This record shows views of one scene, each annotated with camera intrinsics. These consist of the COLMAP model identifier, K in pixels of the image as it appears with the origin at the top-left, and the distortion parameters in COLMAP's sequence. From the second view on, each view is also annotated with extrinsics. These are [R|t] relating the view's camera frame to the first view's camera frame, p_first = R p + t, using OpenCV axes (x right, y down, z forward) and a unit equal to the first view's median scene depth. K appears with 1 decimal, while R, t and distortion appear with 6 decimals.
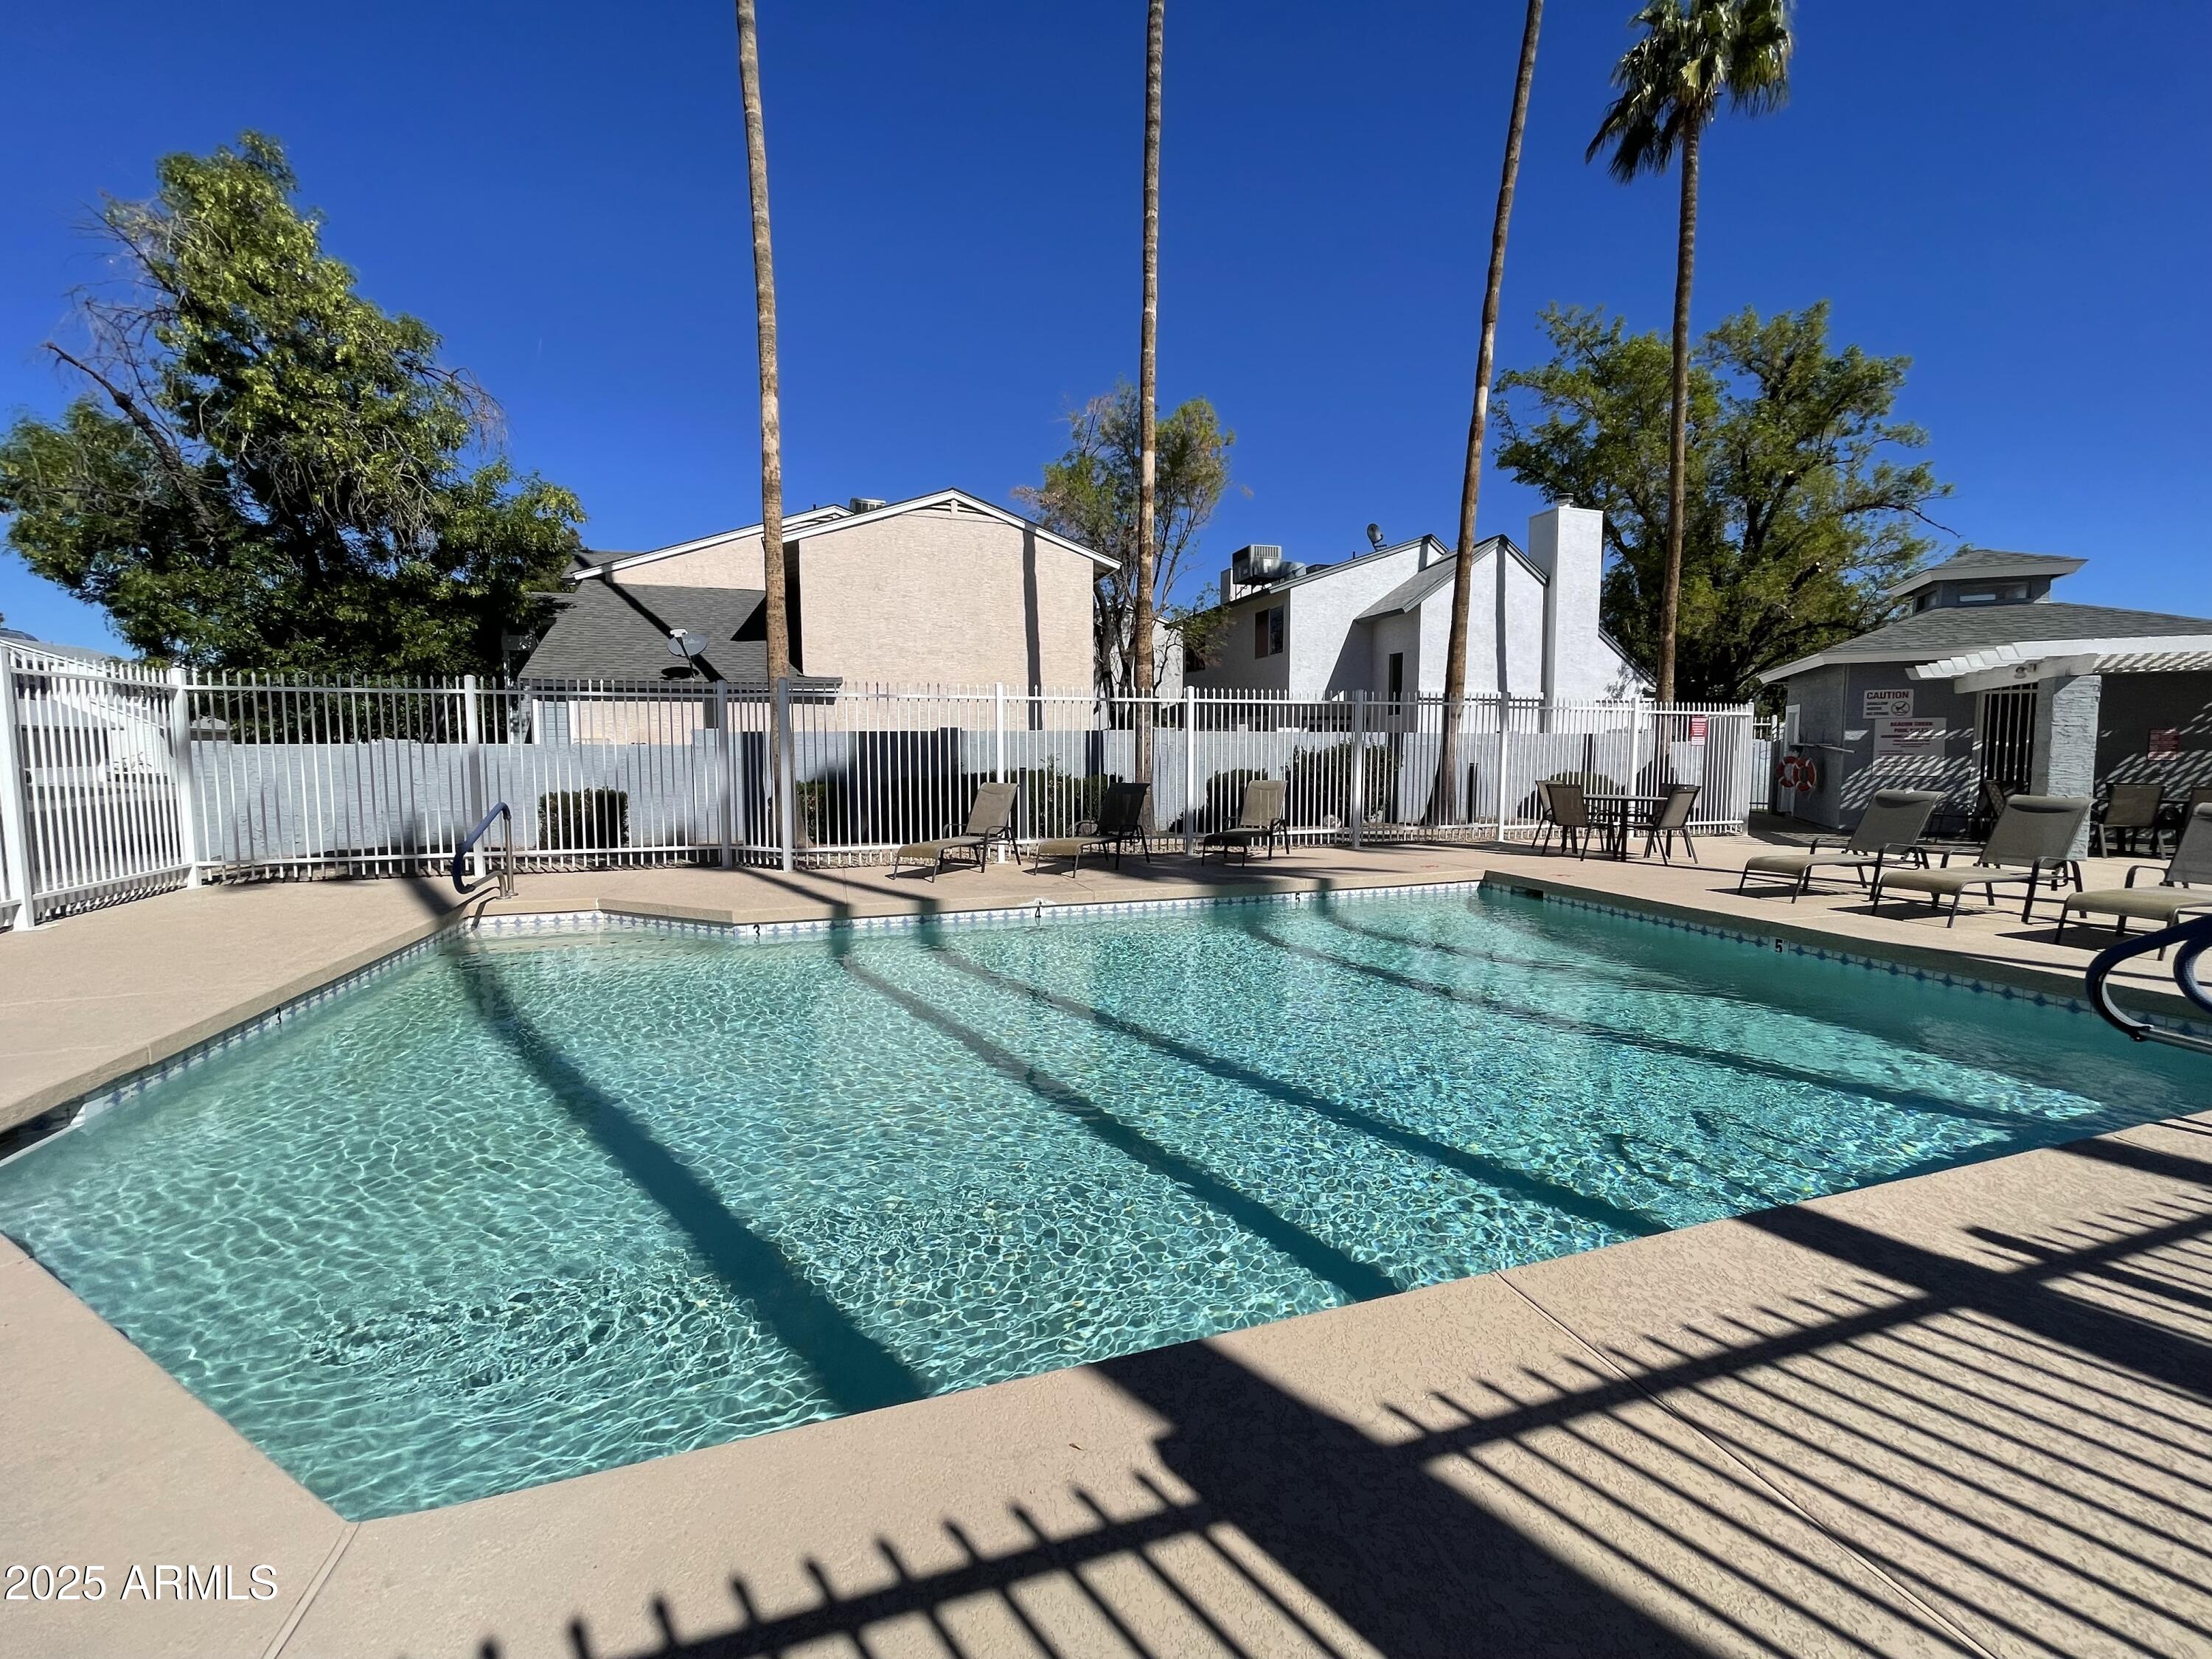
lens RADIAL K [[888.8, 0, 1106.0], [0, 888.8, 829.5], [0, 0, 1]] dist [-0.002800, -0.000210]
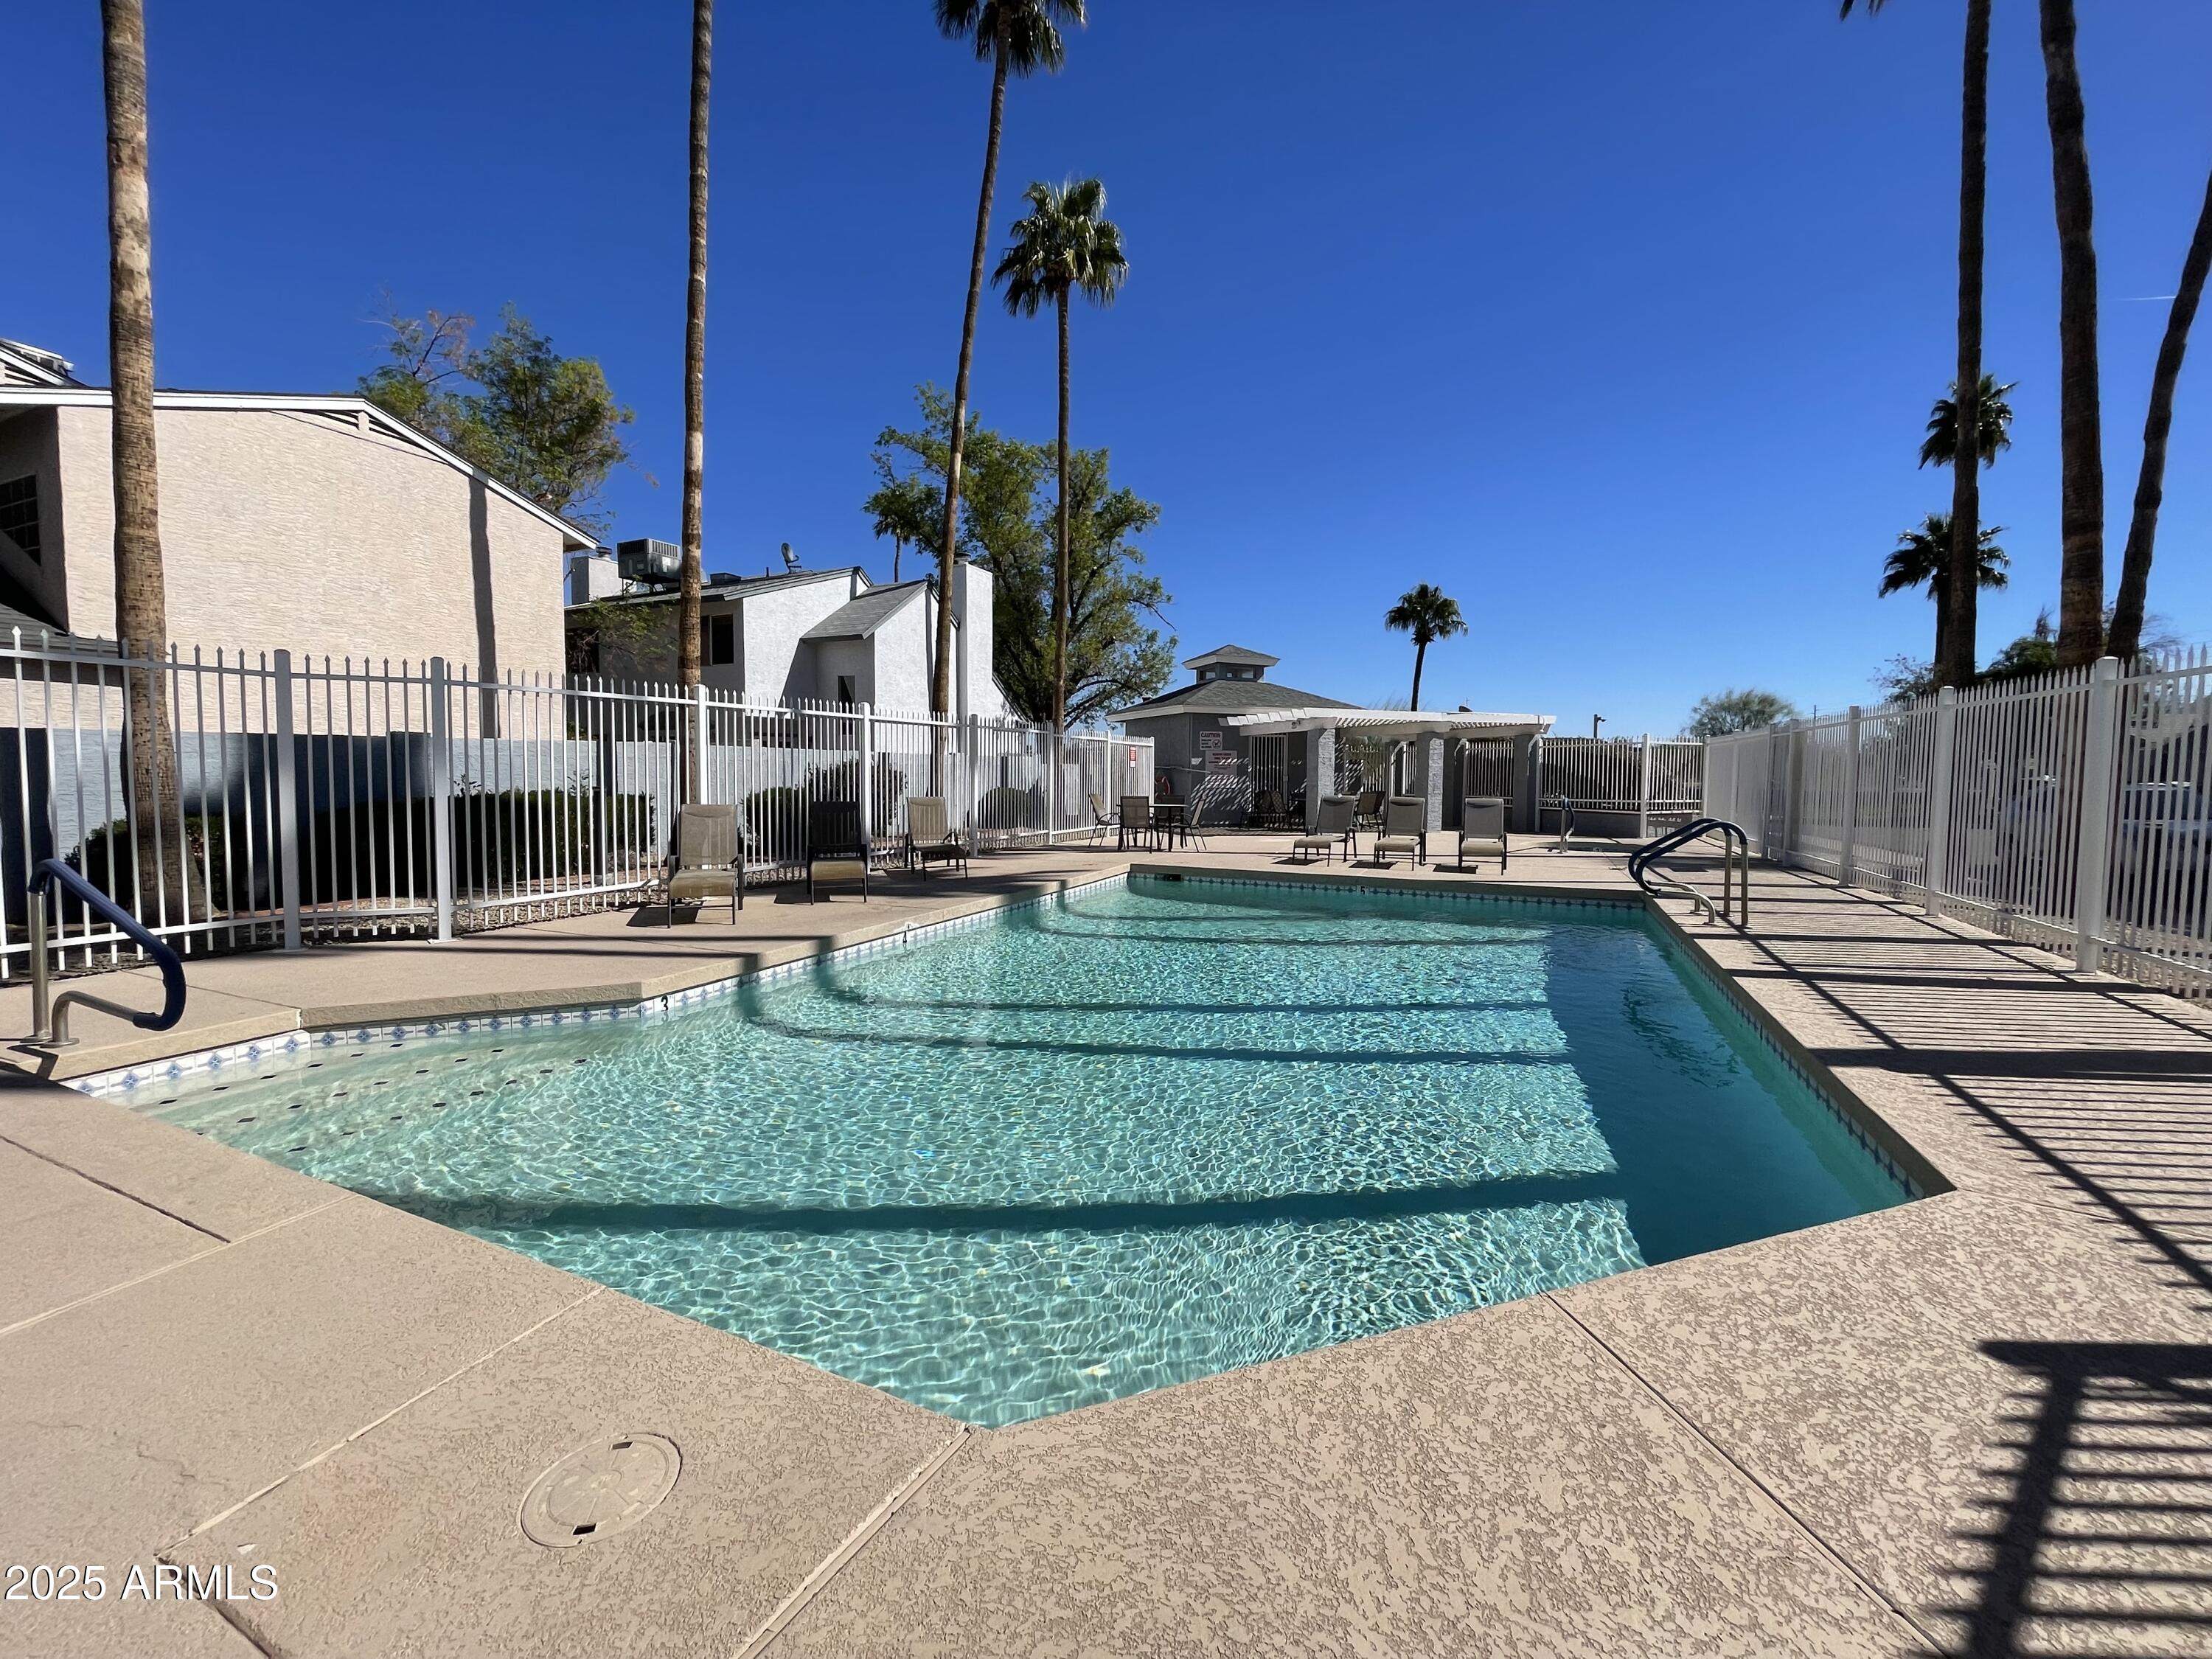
lens RADIAL K [[891.6, 0, 1106.0], [0, 891.6, 829.5], [0, 0, 1]] dist [0.001108, -0.000016]
pose [[0.674251, -0.042640, 0.737270, -0.350933], [0.057470, 0.998334, 0.005181, -0.008255], [-0.736263, 0.038877, 0.675578, 0.105417]]
